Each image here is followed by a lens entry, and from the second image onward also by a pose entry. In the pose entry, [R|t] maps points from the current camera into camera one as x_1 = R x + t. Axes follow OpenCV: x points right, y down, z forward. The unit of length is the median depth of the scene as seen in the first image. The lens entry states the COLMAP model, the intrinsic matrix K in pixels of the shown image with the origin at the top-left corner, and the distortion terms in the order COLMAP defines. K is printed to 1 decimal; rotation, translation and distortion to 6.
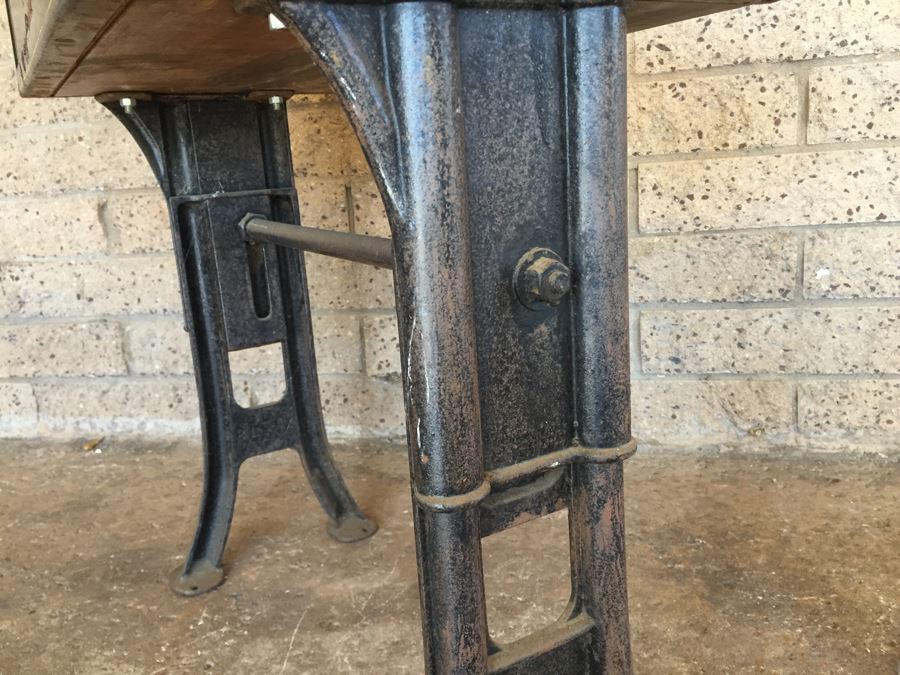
lens RADIAL K [[775.7, 0, 446.7], [0, 775.7, 337.6], [0, 0, 1]] dist [0.095431, -0.147477]
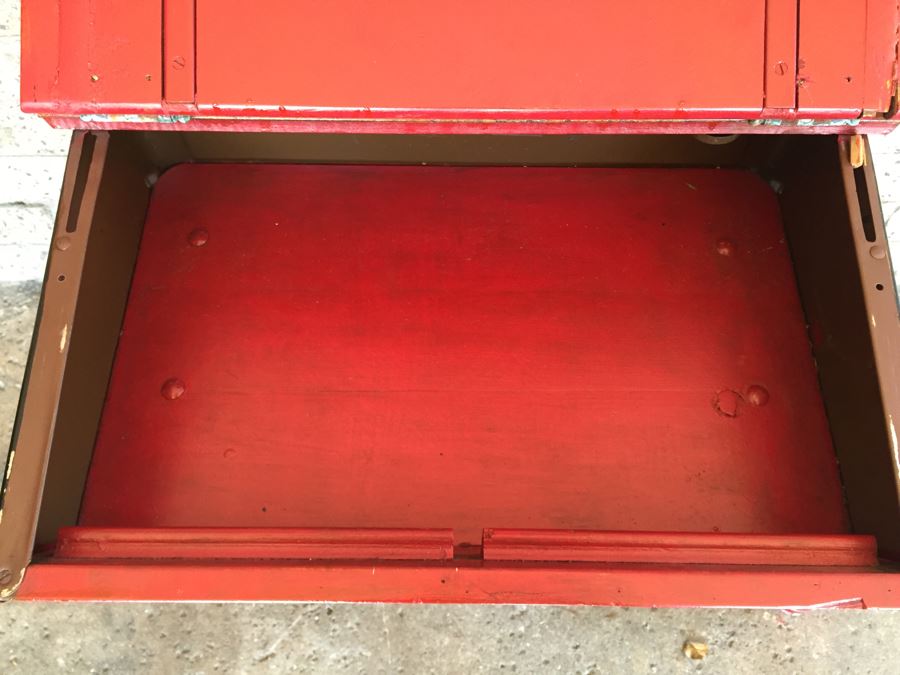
lens RADIAL K [[775.7, 0, 449.8], [0, 775.7, 335.4], [0, 0, 1]] dist [0.095431, -0.147477]
pose [[0.973882, -0.161394, 0.159708, -0.162696], [-0.013279, 0.661696, 0.749654, -0.695179], [-0.226668, -0.732195, 0.642271, 0.270125]]
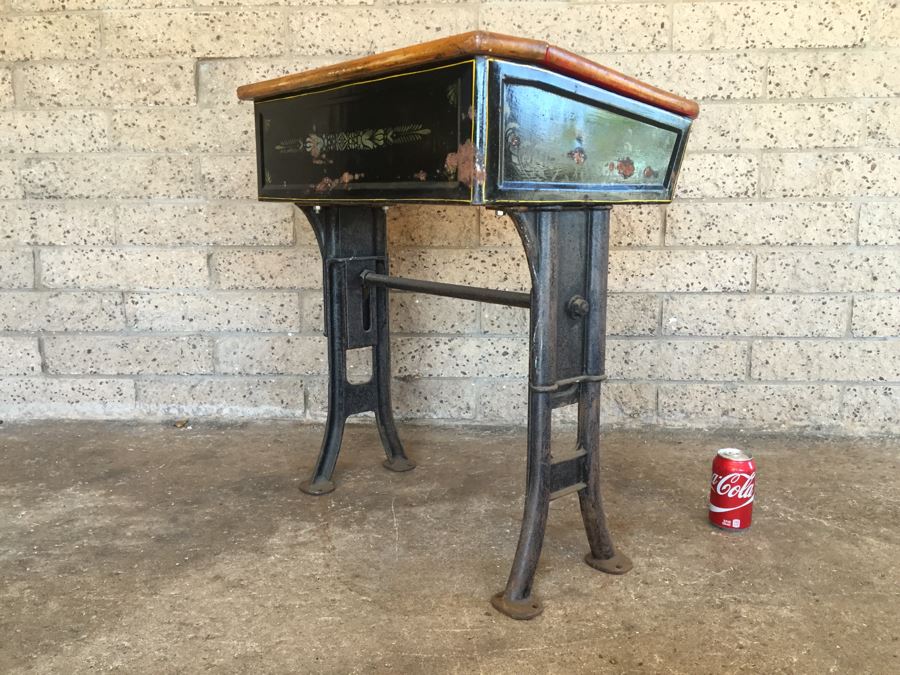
lens RADIAL K [[775.7, 0, 445.5], [0, 775.7, 337.9], [0, 0, 1]] dist [0.095431, -0.147477]
pose [[0.984990, 0.036919, 0.168618, -0.280564], [-0.025757, 0.997359, -0.067912, 0.080903], [-0.170680, 0.062549, 0.983339, -0.557081]]
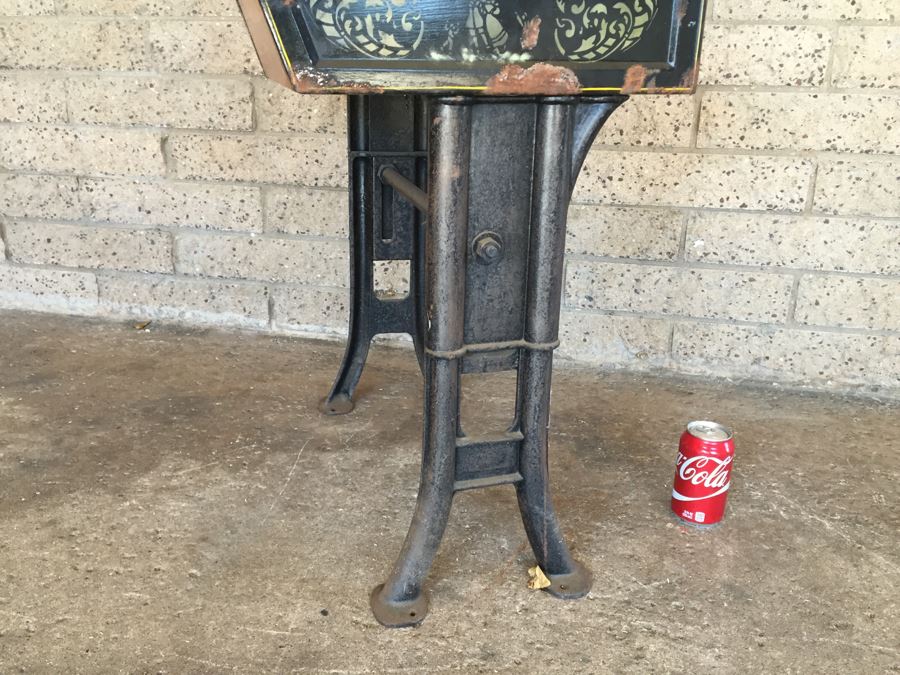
lens RADIAL K [[775.7, 0, 444.8], [0, 775.7, 339.6], [0, 0, 1]] dist [0.095431, -0.147477]
pose [[0.995959, 0.087980, 0.018047, 0.026208], [-0.089182, 0.992562, 0.082872, 0.010370], [-0.010622, -0.084147, 0.996397, -0.350240]]
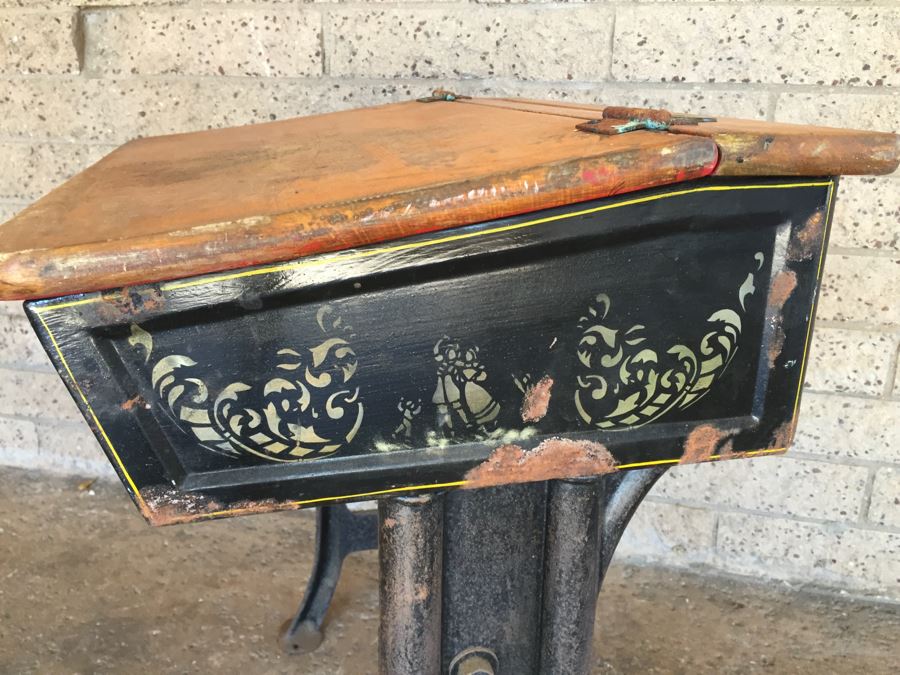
lens RADIAL K [[775.7, 0, 447.8], [0, 775.7, 334.9], [0, 0, 1]] dist [0.095431, -0.147477]
pose [[0.996051, 0.088734, 0.002842, 0.035464], [-0.088700, 0.993299, 0.074091, -0.241436], [0.003751, -0.074050, 0.997247, -0.096048]]
